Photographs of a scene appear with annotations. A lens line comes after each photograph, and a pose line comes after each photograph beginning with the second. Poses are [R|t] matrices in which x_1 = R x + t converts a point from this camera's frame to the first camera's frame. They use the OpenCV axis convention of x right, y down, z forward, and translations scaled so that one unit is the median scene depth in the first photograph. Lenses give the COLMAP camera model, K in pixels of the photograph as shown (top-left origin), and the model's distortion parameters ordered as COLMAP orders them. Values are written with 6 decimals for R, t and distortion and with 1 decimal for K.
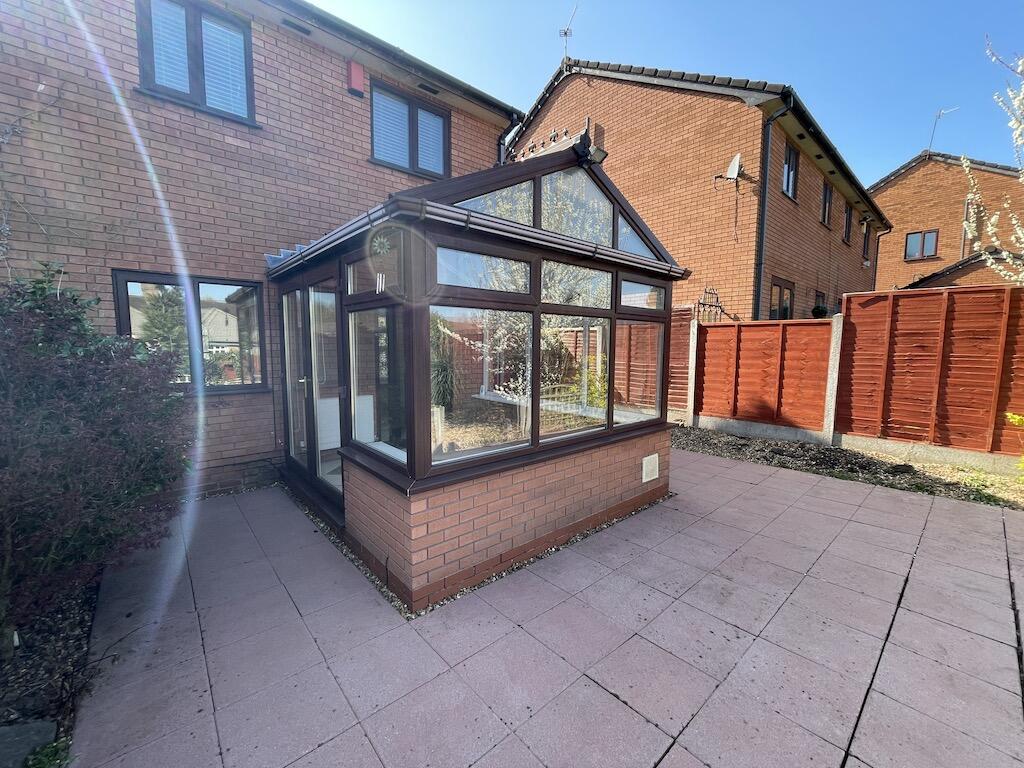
lens RADIAL K [[412.6, 0, 509.4], [0, 412.6, 381.4], [0, 0, 1]] dist [-0.001033, -0.000490]
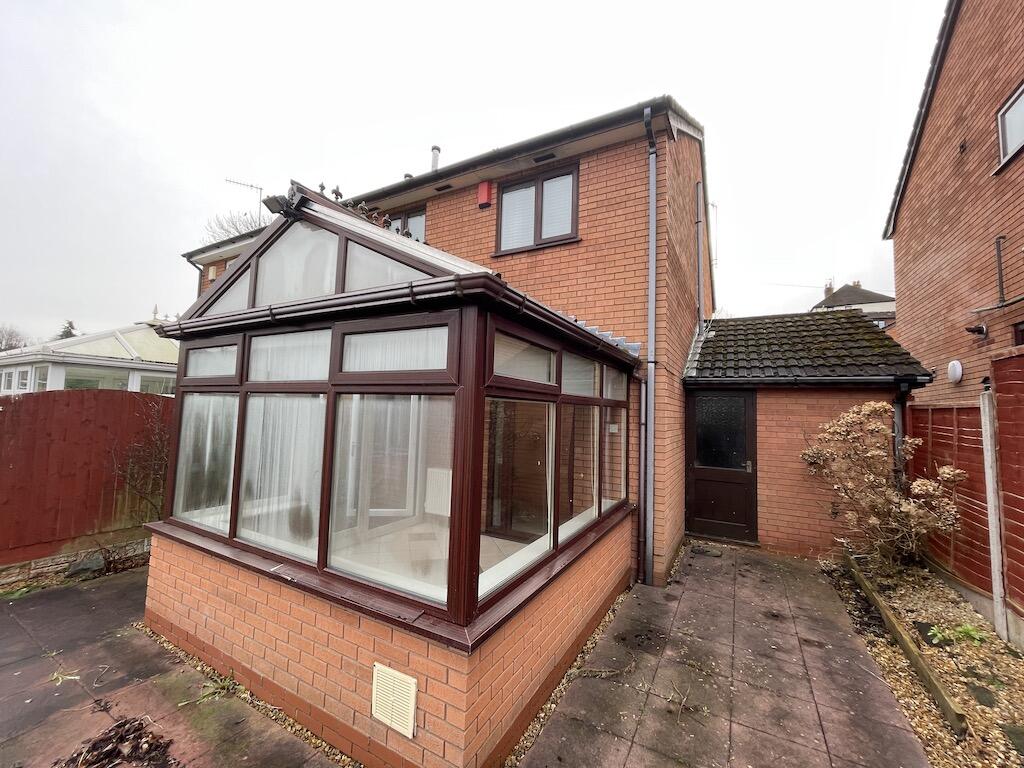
lens RADIAL K [[413.4, 0, 509.3], [0, 413.4, 381.4], [0, 0, 1]] dist [0.000546, -0.000270]
pose [[0.341219, -0.067640, -0.937547, 0.877667], [-0.107211, 0.988098, -0.110307, -0.115403], [0.933850, 0.138154, 0.329907, 0.934124]]
